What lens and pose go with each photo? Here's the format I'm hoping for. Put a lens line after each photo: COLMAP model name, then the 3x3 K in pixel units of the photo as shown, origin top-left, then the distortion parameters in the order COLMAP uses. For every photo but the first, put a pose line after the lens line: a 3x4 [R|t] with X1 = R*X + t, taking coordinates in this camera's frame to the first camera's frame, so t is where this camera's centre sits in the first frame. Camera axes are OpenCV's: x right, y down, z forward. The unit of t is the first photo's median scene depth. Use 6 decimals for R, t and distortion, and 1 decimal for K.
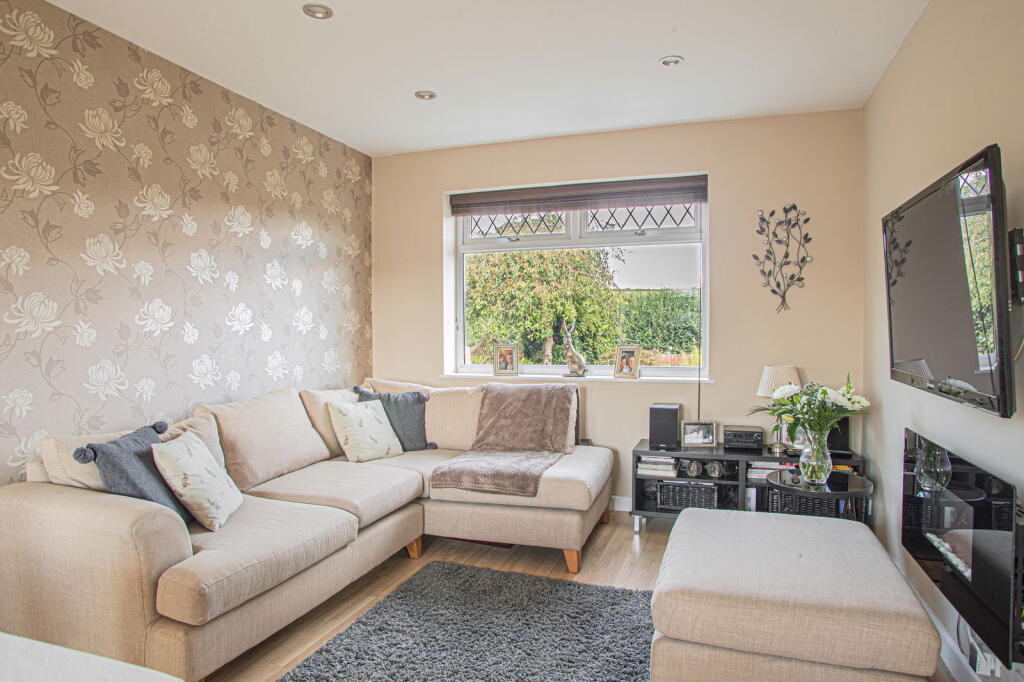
lens RADIAL K [[628.0, 0, 512.0], [0, 628.0, 341.0], [0, 0, 1]] dist [-0.000819, -0.000198]
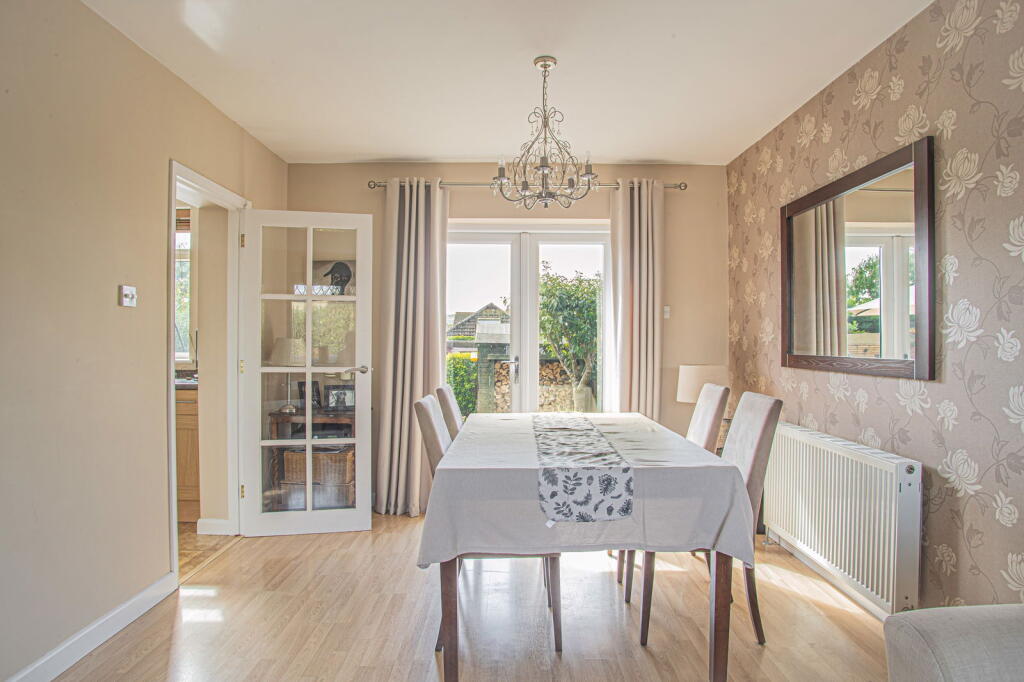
lens RADIAL K [[628.0, 0, 512.0], [0, 628.0, 341.0], [0, 0, 1]] dist [-0.000819, -0.000198]
pose [[-0.947743, -0.000049, -0.319035, 0.155877], [-0.006930, 0.999767, 0.020433, -0.028489], [0.318960, 0.021577, -0.947523, 1.563798]]
